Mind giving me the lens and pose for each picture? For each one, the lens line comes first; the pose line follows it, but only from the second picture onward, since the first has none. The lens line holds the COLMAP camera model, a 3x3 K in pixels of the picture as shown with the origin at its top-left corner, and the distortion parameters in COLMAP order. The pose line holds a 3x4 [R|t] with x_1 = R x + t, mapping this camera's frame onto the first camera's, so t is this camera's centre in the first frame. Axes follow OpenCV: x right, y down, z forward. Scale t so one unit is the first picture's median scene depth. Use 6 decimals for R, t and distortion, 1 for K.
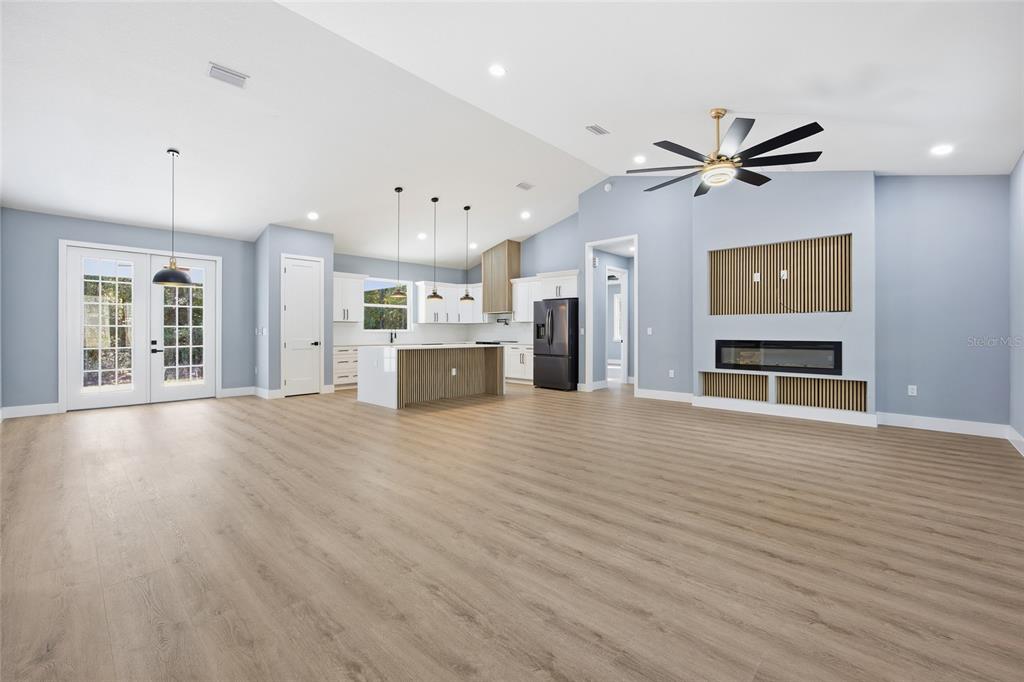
lens RADIAL K [[426.6, 0, 512.3], [0, 426.6, 331.7], [0, 0, 1]] dist [-0.001069, 0.001721]
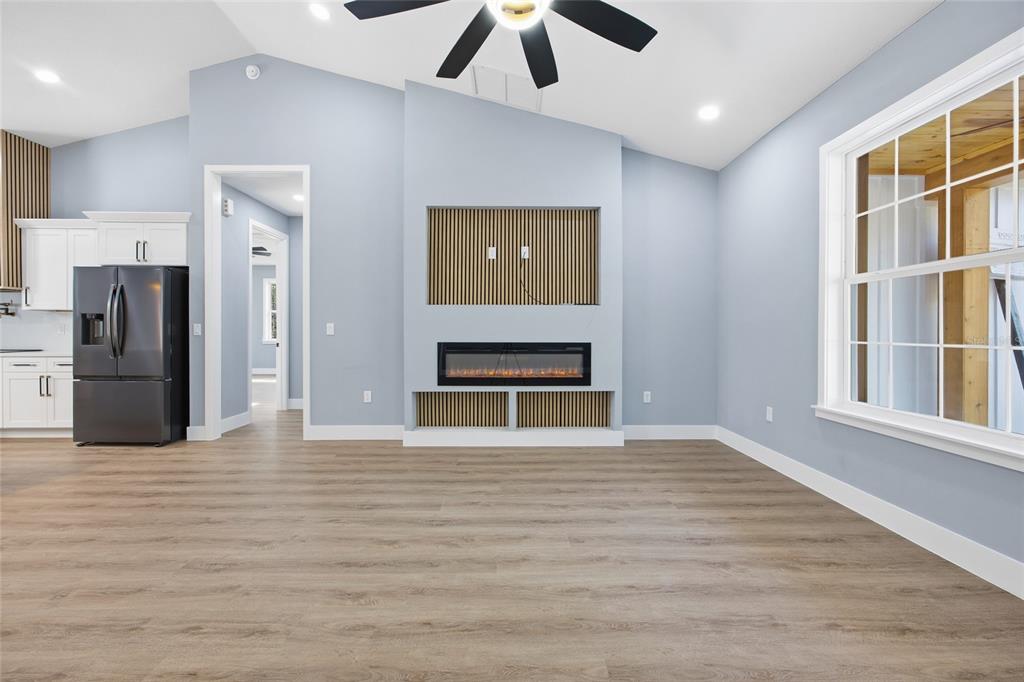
lens RADIAL K [[426.6, 0, 514.4], [0, 426.6, 332.0], [0, 0, 1]] dist [-0.001069, 0.001721]
pose [[0.718393, 0.002392, 0.695634, 0.077212], [-0.001579, 0.999997, -0.001808, 0.003163], [-0.695636, 0.000200, 0.718394, 0.336267]]
